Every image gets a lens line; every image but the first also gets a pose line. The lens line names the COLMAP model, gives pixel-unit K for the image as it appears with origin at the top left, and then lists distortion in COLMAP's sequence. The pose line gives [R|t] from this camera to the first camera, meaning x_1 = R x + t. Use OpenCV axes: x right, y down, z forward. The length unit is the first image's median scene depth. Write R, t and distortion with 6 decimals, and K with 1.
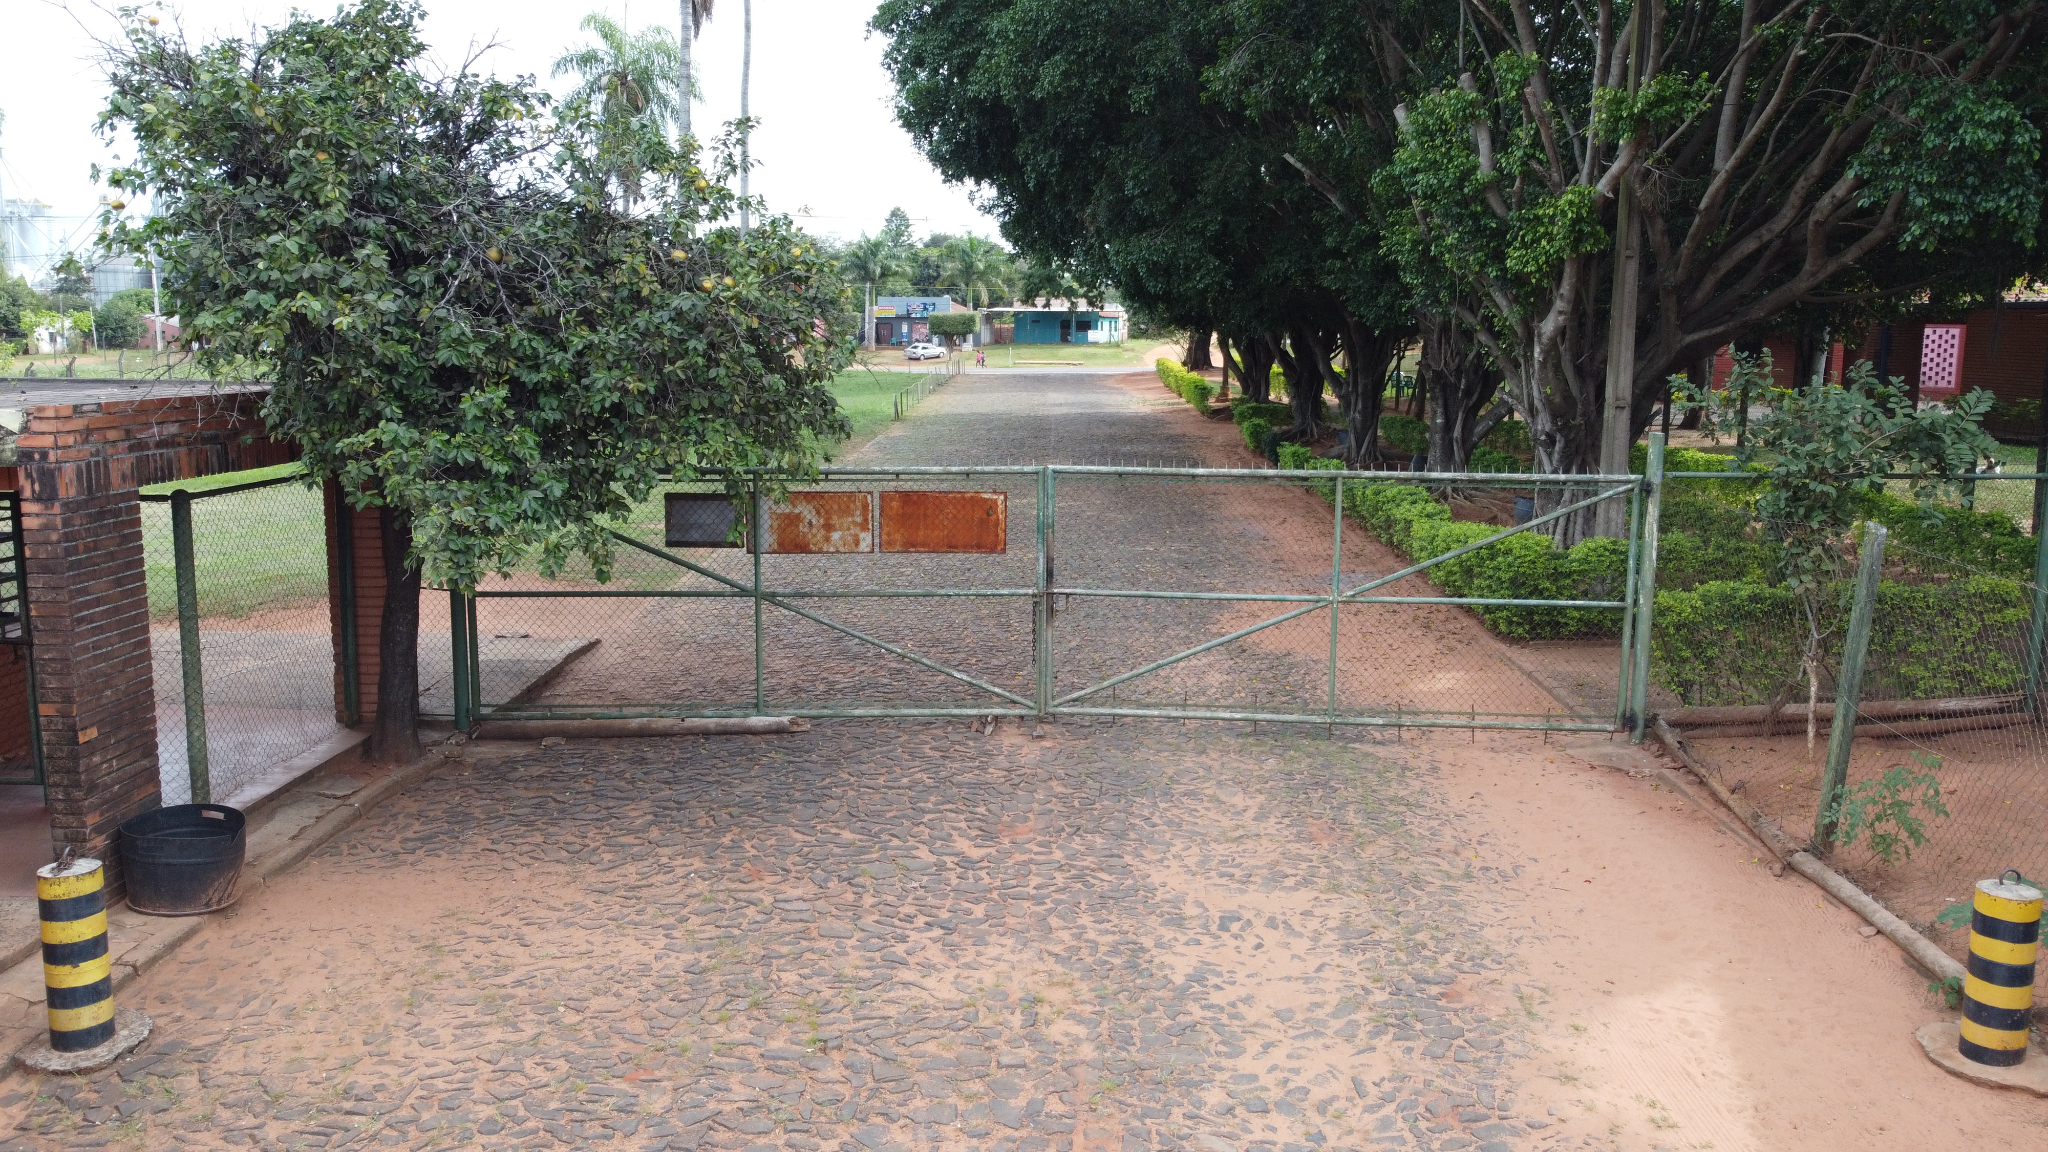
lens RADIAL K [[1512.5, 0, 1024.0], [0, 1512.5, 572.1], [0, 0, 1]] dist [-0.008509, -0.000964]
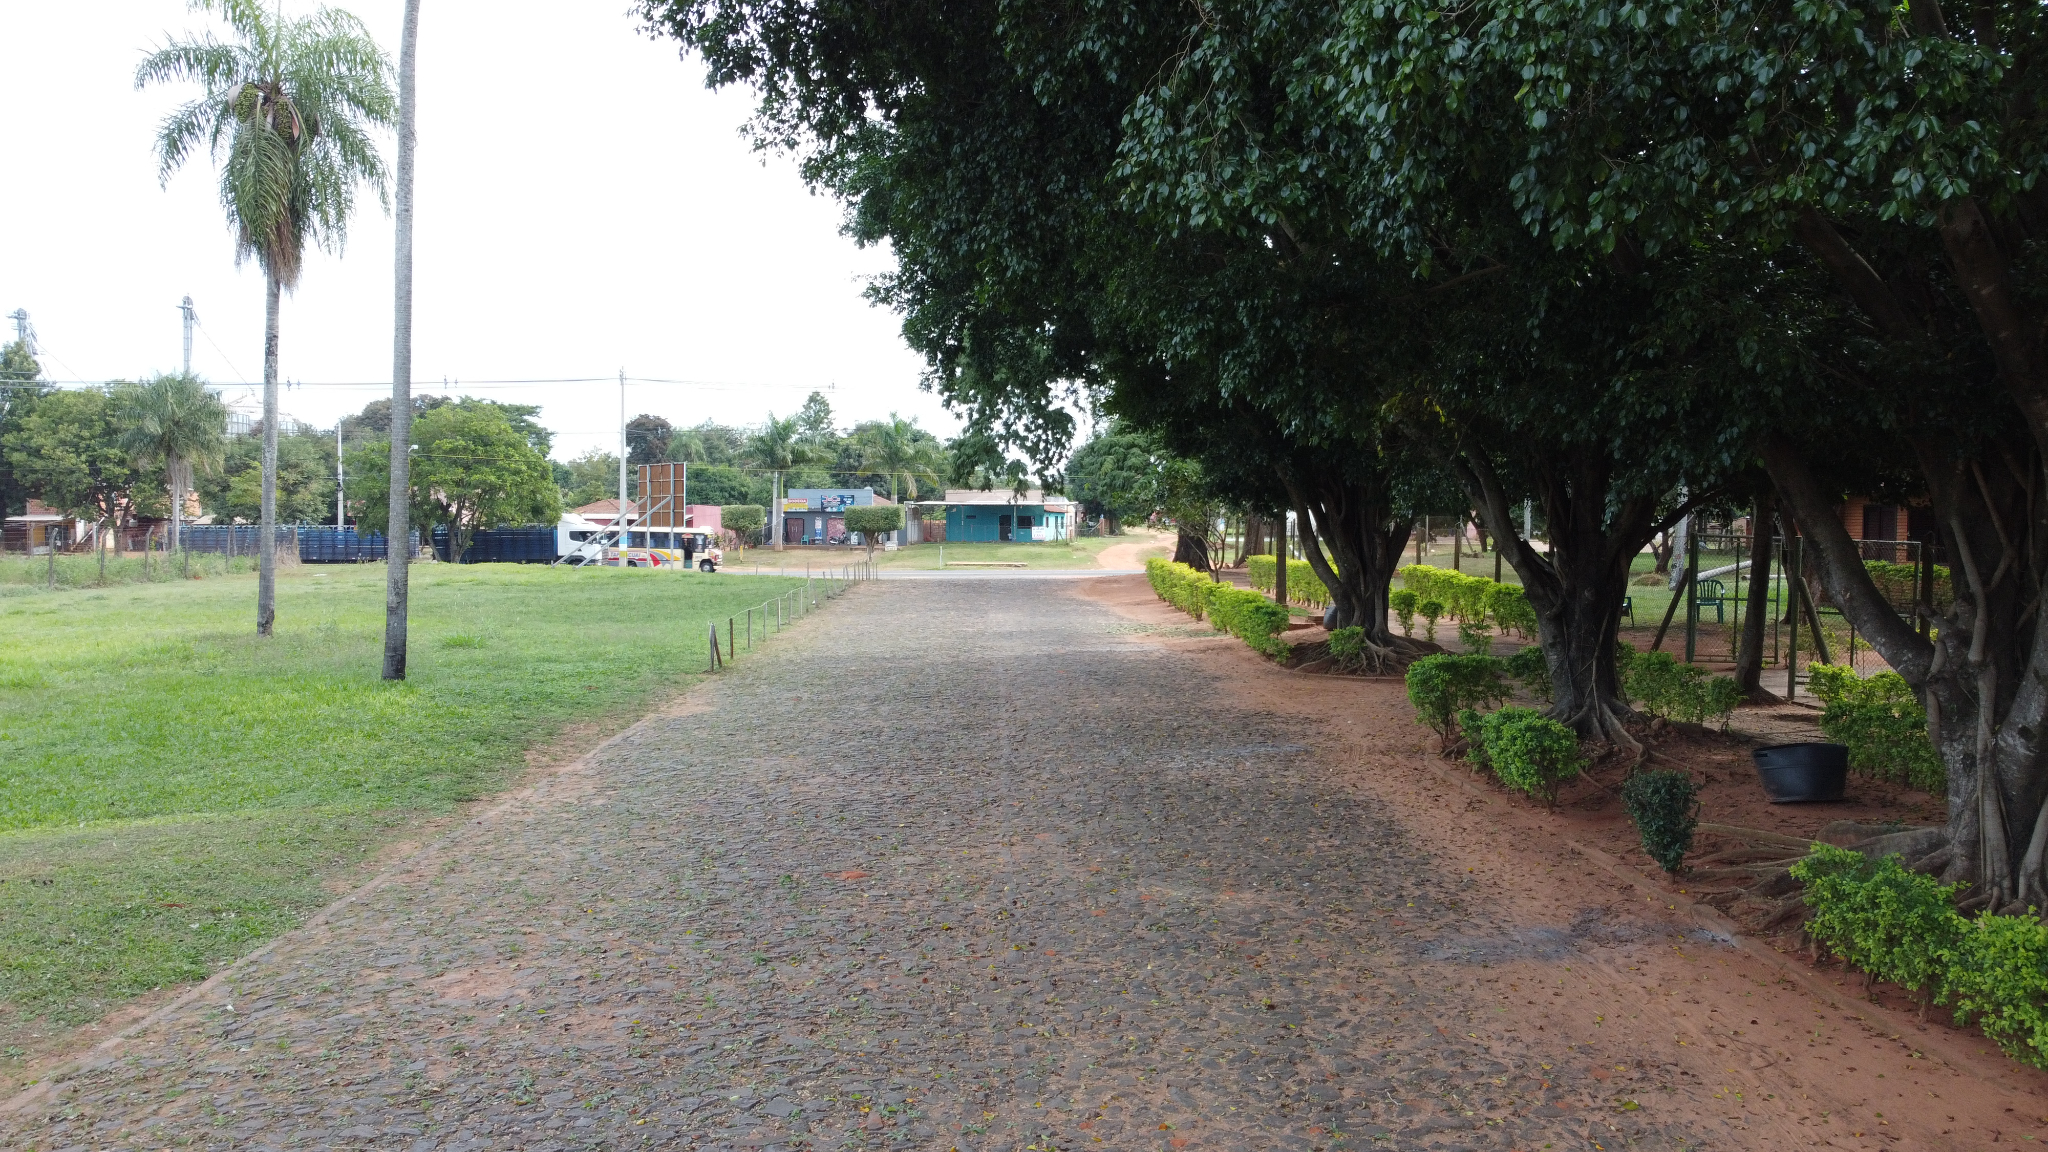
lens RADIAL K [[1512.5, 0, 1023.2], [0, 1512.5, 572.9], [0, 0, 1]] dist [-0.008509, -0.000964]
pose [[0.999167, -0.001499, 0.040788, 0.002034], [0.006820, 0.991408, -0.130631, -0.021226], [-0.040242, 0.130800, 0.990592, 0.150706]]
